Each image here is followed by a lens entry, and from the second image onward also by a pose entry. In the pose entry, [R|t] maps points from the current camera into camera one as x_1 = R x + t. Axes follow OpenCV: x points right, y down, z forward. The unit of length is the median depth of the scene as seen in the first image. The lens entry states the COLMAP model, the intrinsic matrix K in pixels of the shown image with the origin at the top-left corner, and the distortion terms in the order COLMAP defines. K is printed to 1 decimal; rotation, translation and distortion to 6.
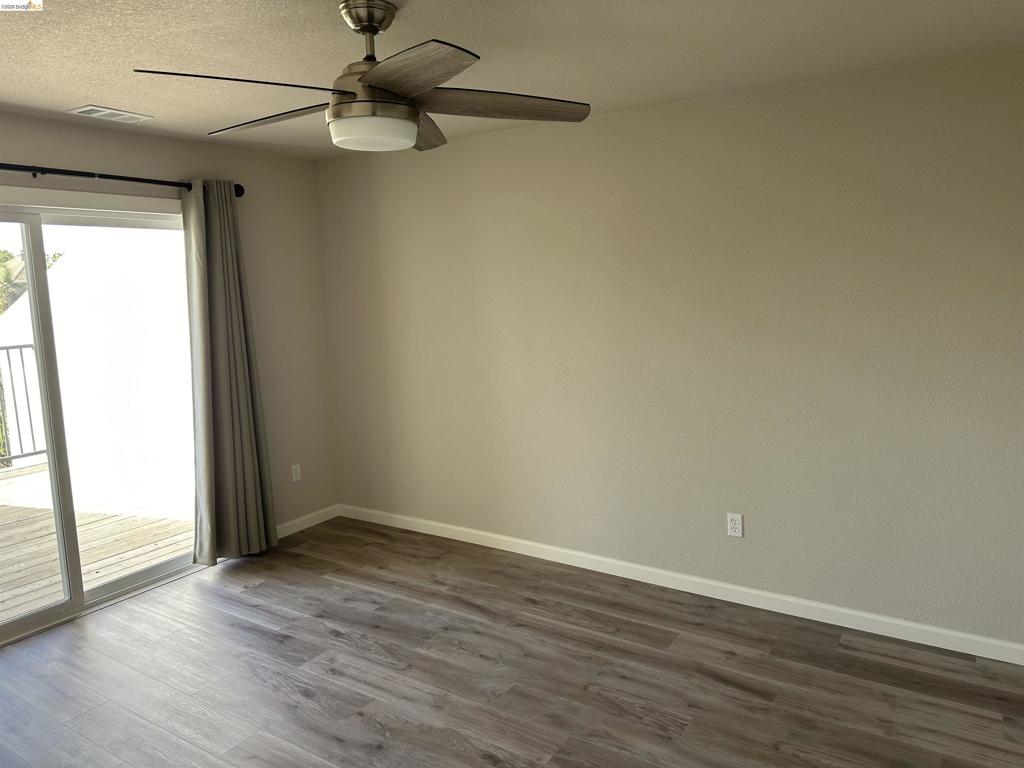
lens RADIAL K [[723.0, 0, 512.0], [0, 723.0, 384.0], [0, 0, 1]] dist [-0.001295, -0.001051]
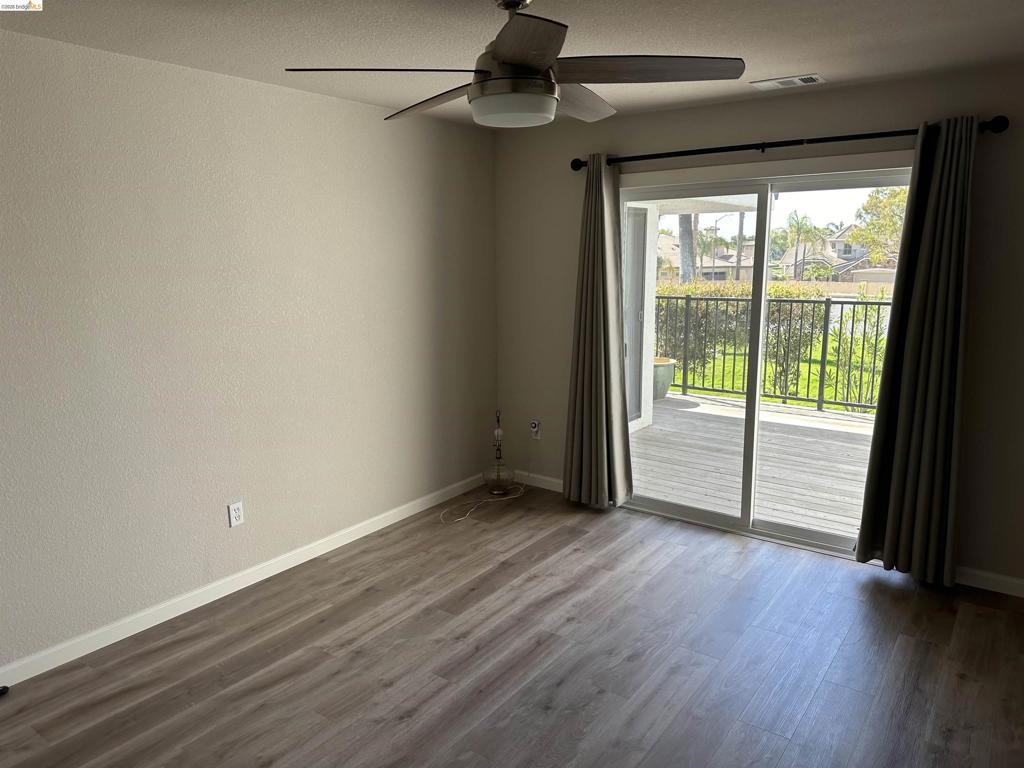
lens RADIAL K [[717.1, 0, 512.0], [0, 717.1, 384.0], [0, 0, 1]] dist [-0.001012, 0.000523]
pose [[-0.067072, 0.205362, -0.976385, 0.475133], [-0.137522, 0.967346, 0.212908, -0.101741], [0.988225, 0.148554, -0.036640, 0.603662]]
